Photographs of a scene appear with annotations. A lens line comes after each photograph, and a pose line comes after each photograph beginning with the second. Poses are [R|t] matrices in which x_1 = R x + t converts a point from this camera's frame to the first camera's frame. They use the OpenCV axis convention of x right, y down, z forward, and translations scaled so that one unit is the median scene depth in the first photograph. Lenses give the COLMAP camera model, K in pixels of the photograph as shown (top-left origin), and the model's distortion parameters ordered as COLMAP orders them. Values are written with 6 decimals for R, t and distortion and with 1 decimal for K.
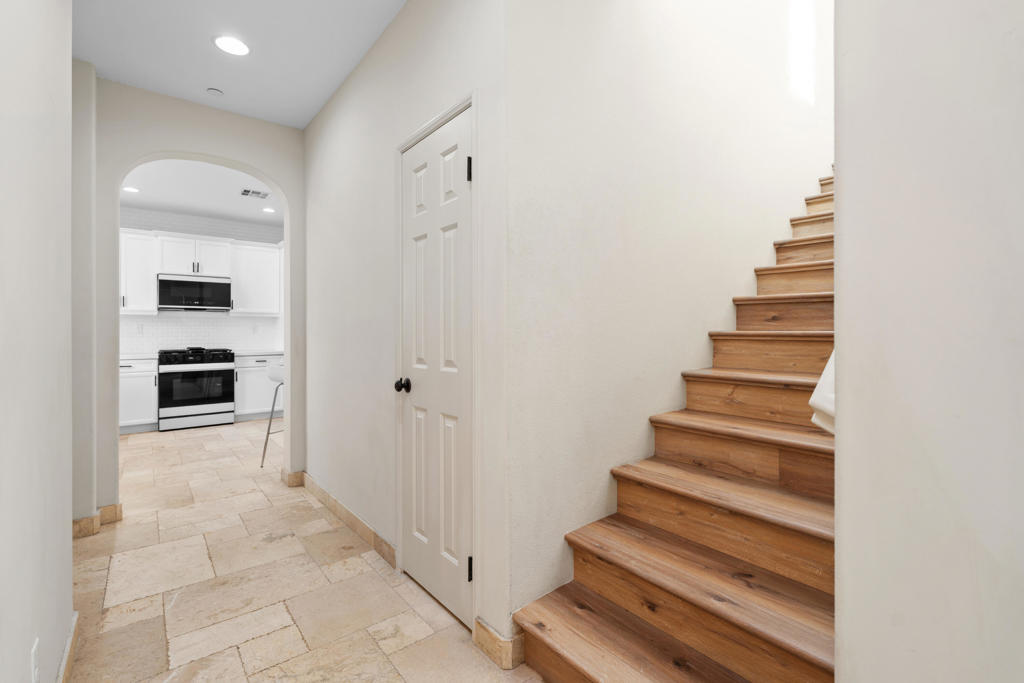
lens RADIAL K [[460.1, 0, 514.0], [0, 460.1, 331.0], [0, 0, 1]] dist [0.005670, -0.002239]
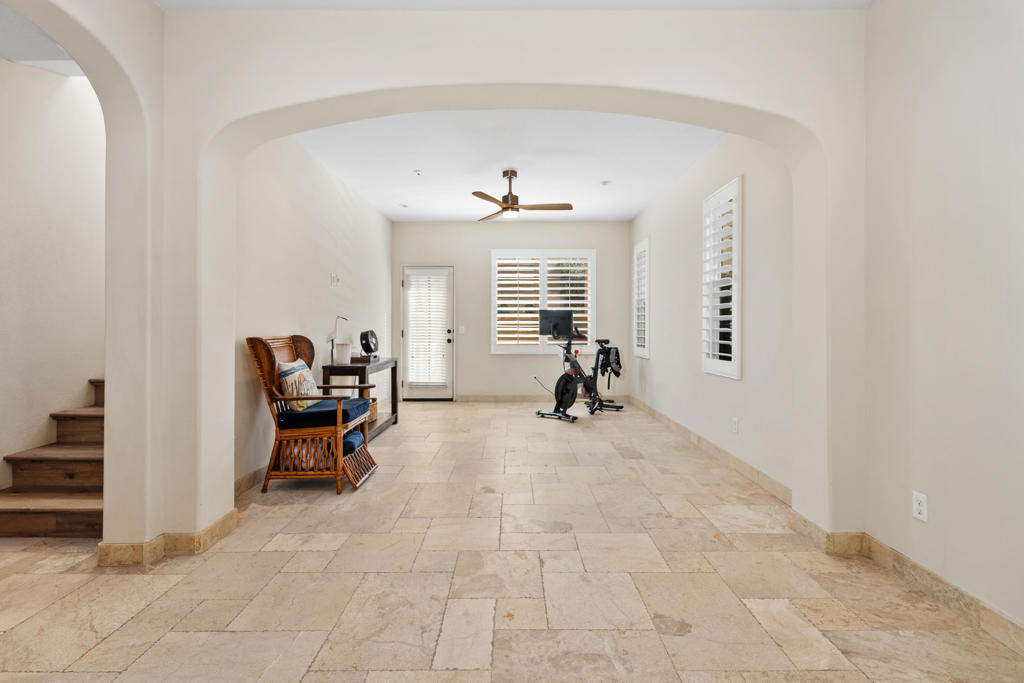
lens RADIAL K [[460.1, 0, 509.6], [0, 460.1, 332.8], [0, 0, 1]] dist [0.005670, -0.002239]
pose [[0.633318, -0.002921, 0.773886, -0.002623], [-0.007530, 0.999922, 0.009936, 0.002281], [-0.773855, -0.012120, 0.633247, -0.383297]]
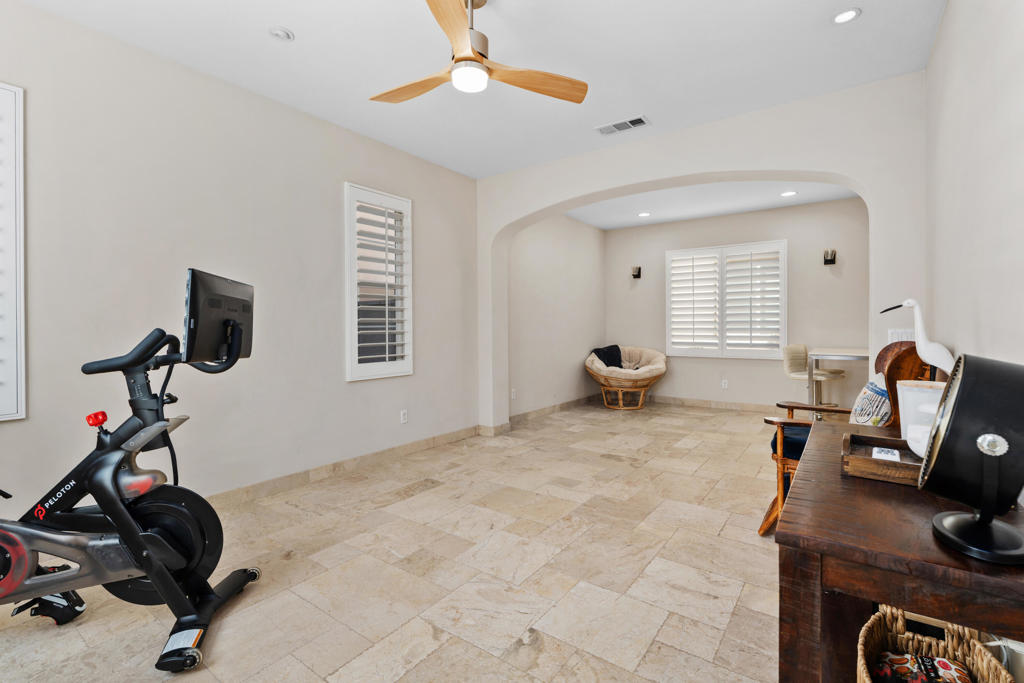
lens RADIAL K [[460.1, 0, 514.3], [0, 460.1, 337.8], [0, 0, 1]] dist [0.005670, -0.002239]
pose [[-0.964403, 0.014366, -0.264045, 0.685279], [0.011443, 0.999855, 0.012604, 0.003135], [0.264188, 0.009133, -0.964428, 0.484795]]
